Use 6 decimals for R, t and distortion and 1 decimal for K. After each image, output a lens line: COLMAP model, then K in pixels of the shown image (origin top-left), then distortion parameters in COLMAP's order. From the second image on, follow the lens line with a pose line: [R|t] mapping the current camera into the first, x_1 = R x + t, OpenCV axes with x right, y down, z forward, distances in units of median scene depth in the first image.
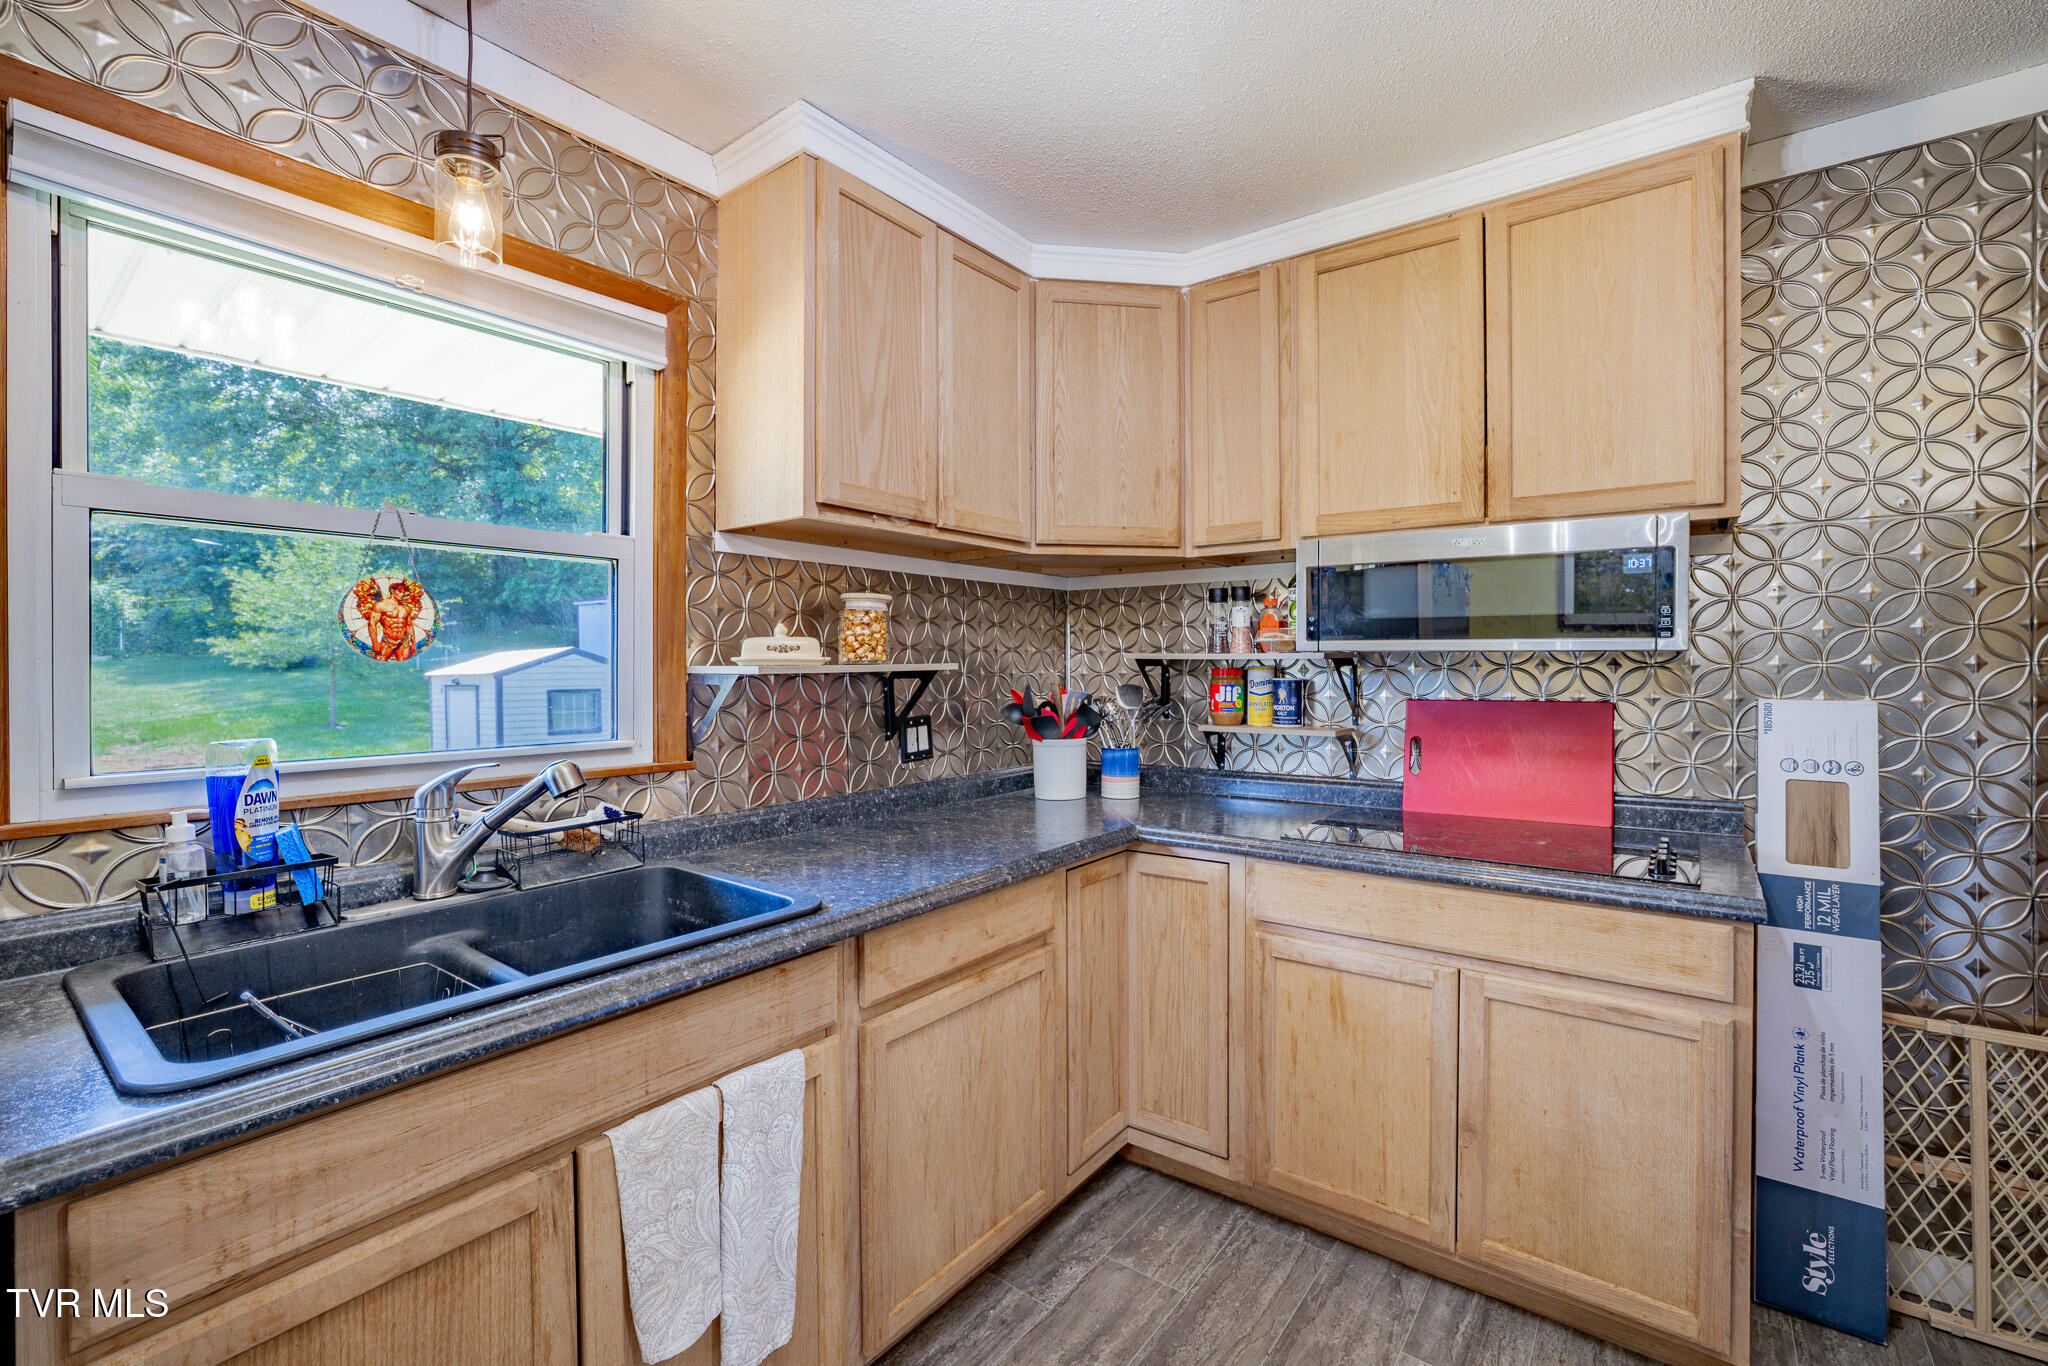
lens RADIAL K [[892.5, 0, 1007.5], [0, 892.5, 667.6], [0, 0, 1]] dist [-0.023457, 0.003711]
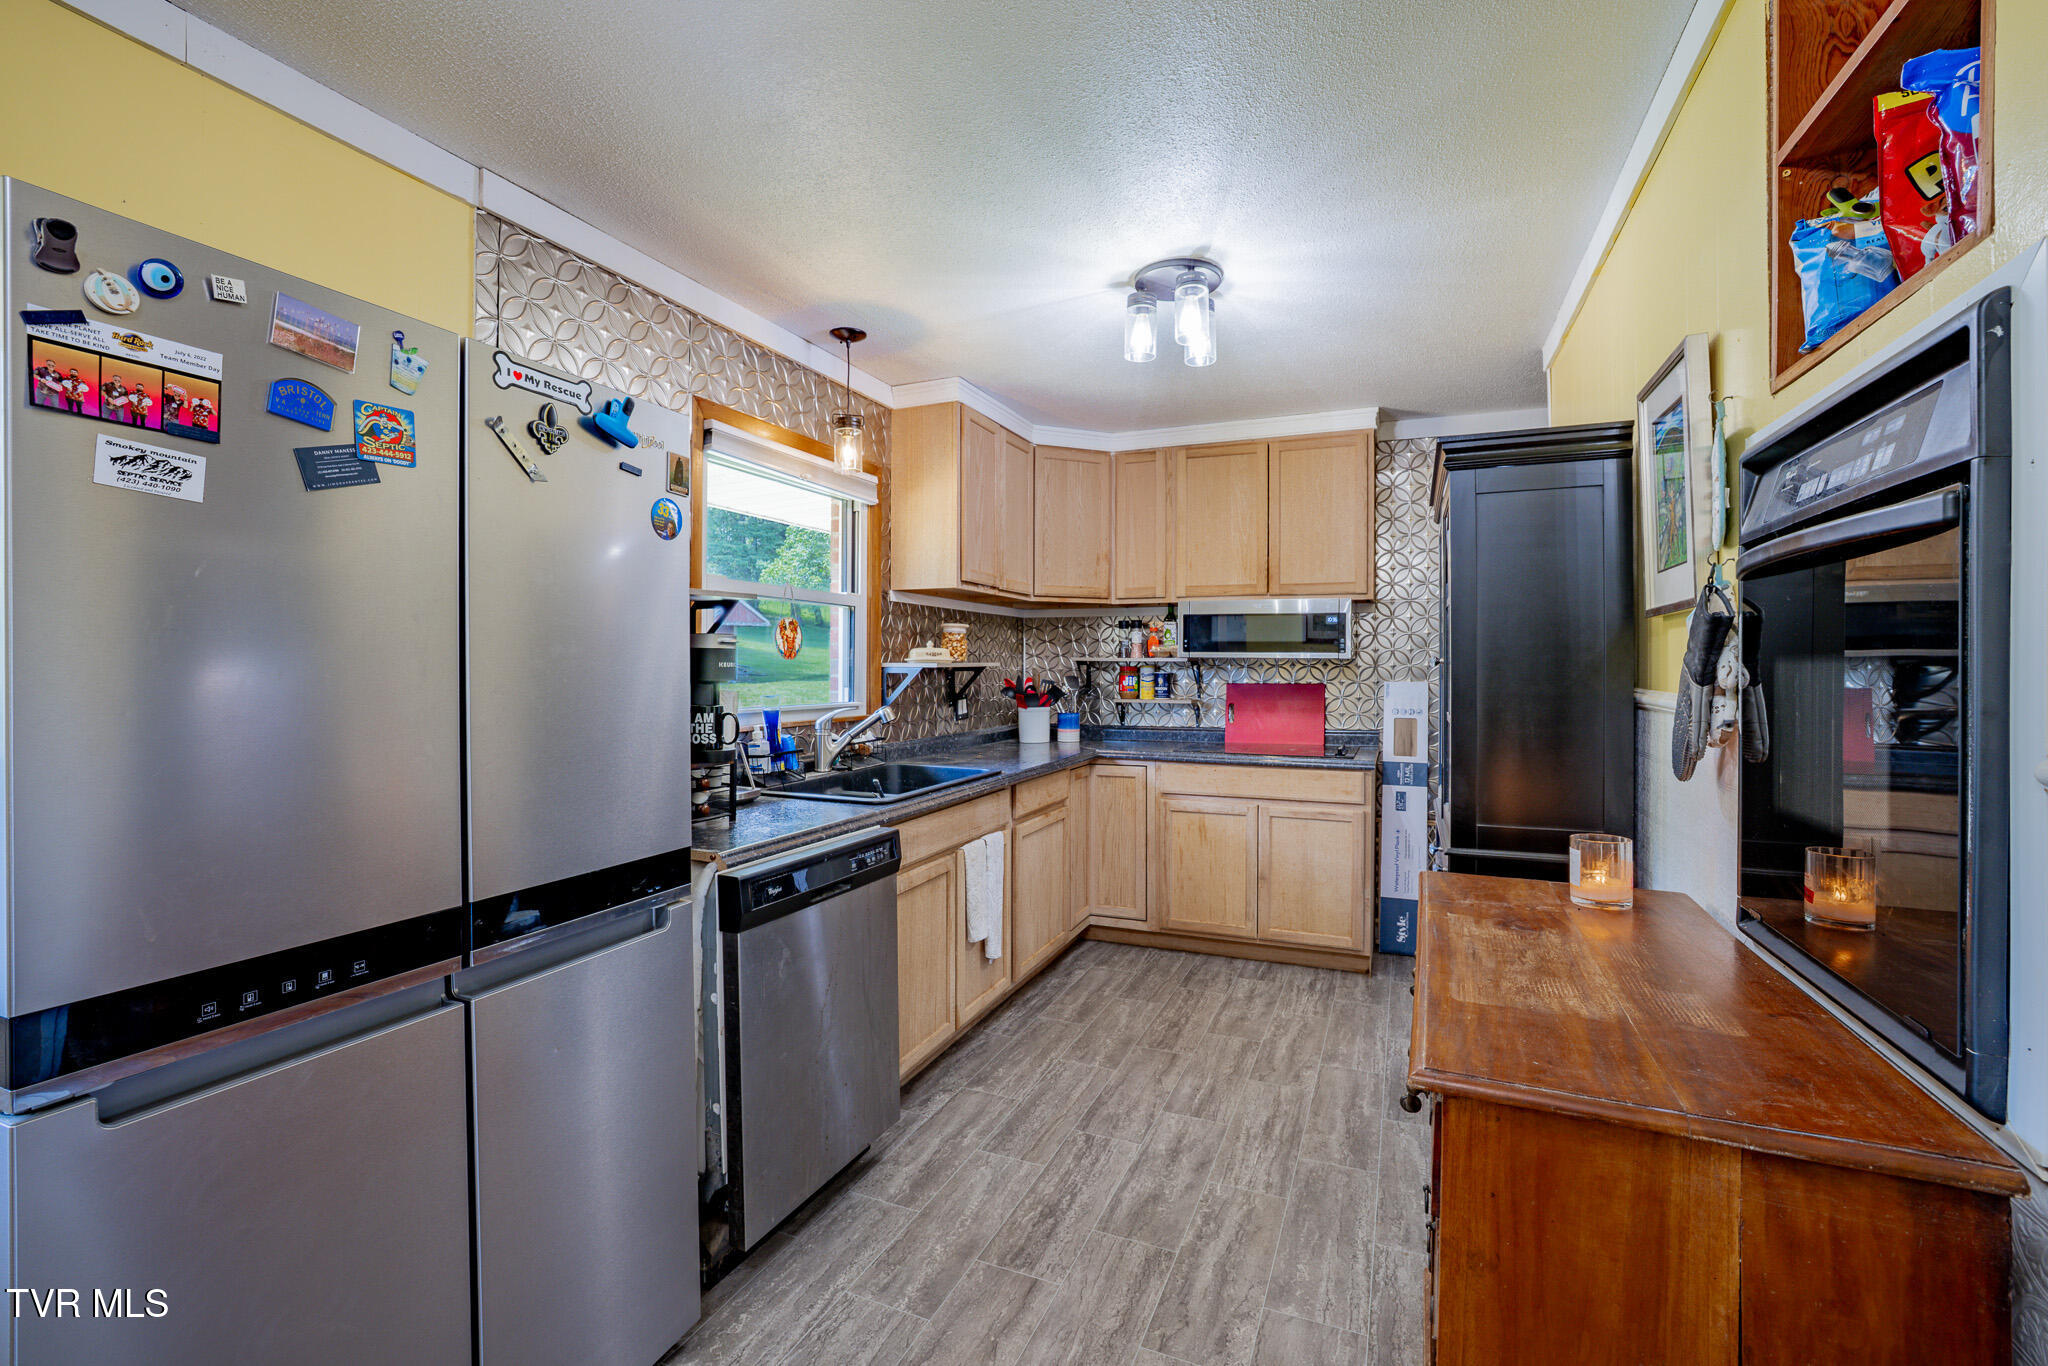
lens RADIAL K [[892.5, 0, 1016.9], [0, 892.5, 662.7], [0, 0, 1]] dist [-0.023457, 0.003711]
pose [[0.970388, 0.006145, 0.241474, -0.504491], [-0.004600, 0.999965, -0.006959, 0.008667], [-0.241509, 0.005642, 0.970382, -0.831471]]
